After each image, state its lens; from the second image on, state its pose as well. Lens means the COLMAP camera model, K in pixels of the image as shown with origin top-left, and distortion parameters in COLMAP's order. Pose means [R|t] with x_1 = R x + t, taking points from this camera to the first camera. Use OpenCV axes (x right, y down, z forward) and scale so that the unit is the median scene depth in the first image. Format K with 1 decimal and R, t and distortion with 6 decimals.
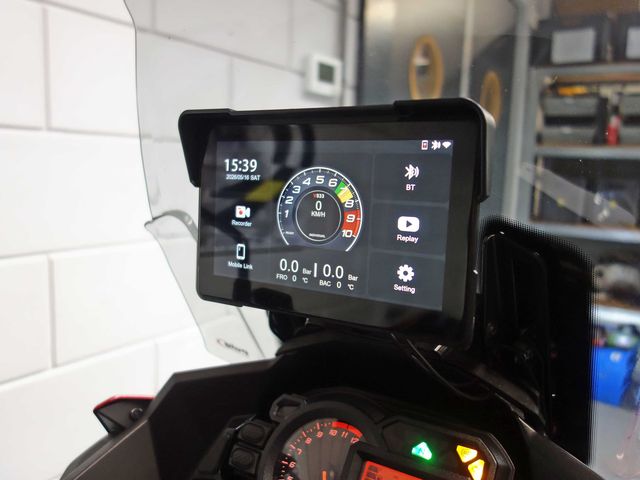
lens RADIAL K [[564.9, 0, 324.4], [0, 564.9, 240.5], [0, 0, 1]] dist [0.019036, -0.013196]
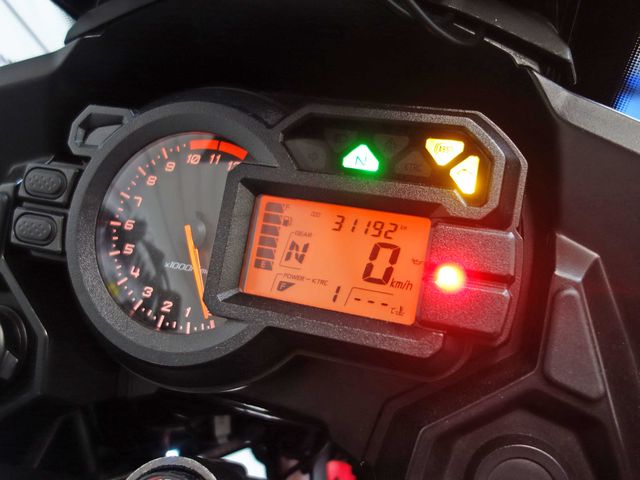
lens RADIAL K [[564.9, 0, 323.0], [0, 564.9, 240.0], [0, 0, 1]] dist [0.019036, -0.013196]
pose [[0.968120, -0.161373, 0.191577, 0.020602], [0.074103, 0.915102, 0.396354, 0.215489], [-0.239273, -0.369522, 0.897887, 0.475233]]
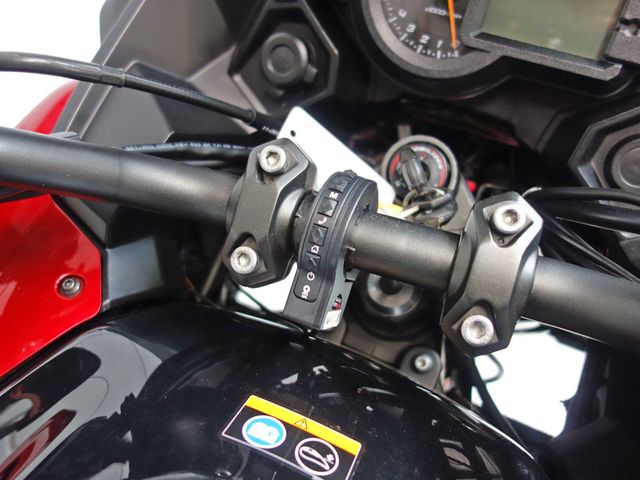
lens RADIAL K [[564.9, 0, 320.8], [0, 564.9, 239.0], [0, 0, 1]] dist [0.019036, -0.013196]
pose [[0.989459, -0.140081, 0.036730, -0.266942], [0.068460, 0.675957, 0.733755, 0.051124], [-0.127613, -0.723505, 0.678421, 0.211976]]
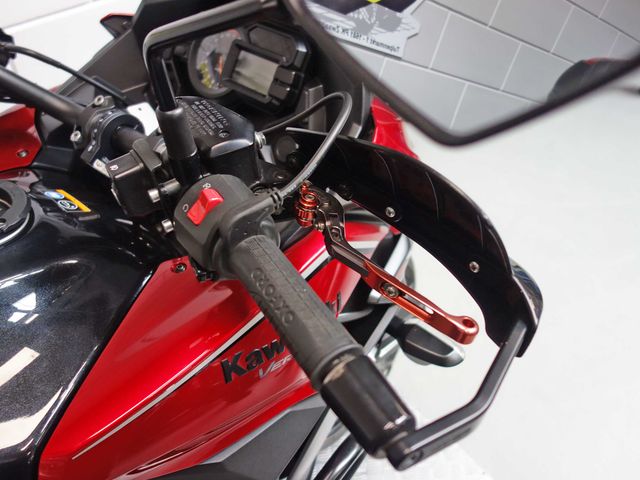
lens RADIAL K [[564.9, 0, 321.0], [0, 564.9, 240.8], [0, 0, 1]] dist [0.019036, -0.013196]
pose [[0.989966, 0.064381, -0.125788, 0.577484], [0.017246, 0.828477, 0.559757, -0.099457], [0.140250, -0.556310, 0.819054, -0.734651]]
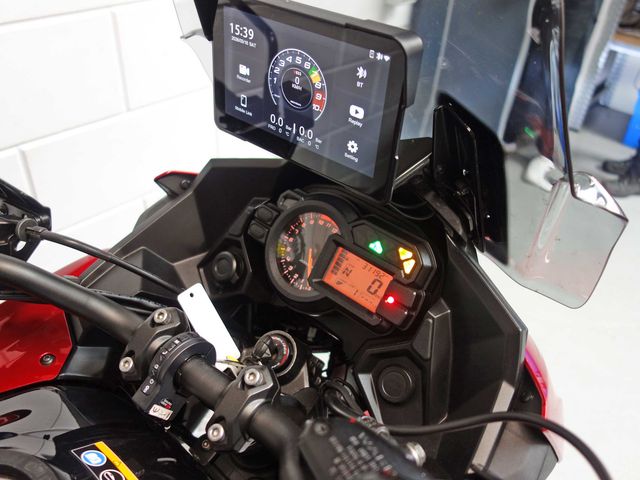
lens RADIAL K [[564.9, 0, 323.7], [0, 564.9, 245.4], [0, 0, 1]] dist [0.019036, -0.013196]
pose [[0.988280, 0.113575, -0.101996, 0.177937], [-0.051154, 0.875931, 0.479716, -0.282538], [0.143825, -0.468877, 0.871475, -0.223968]]
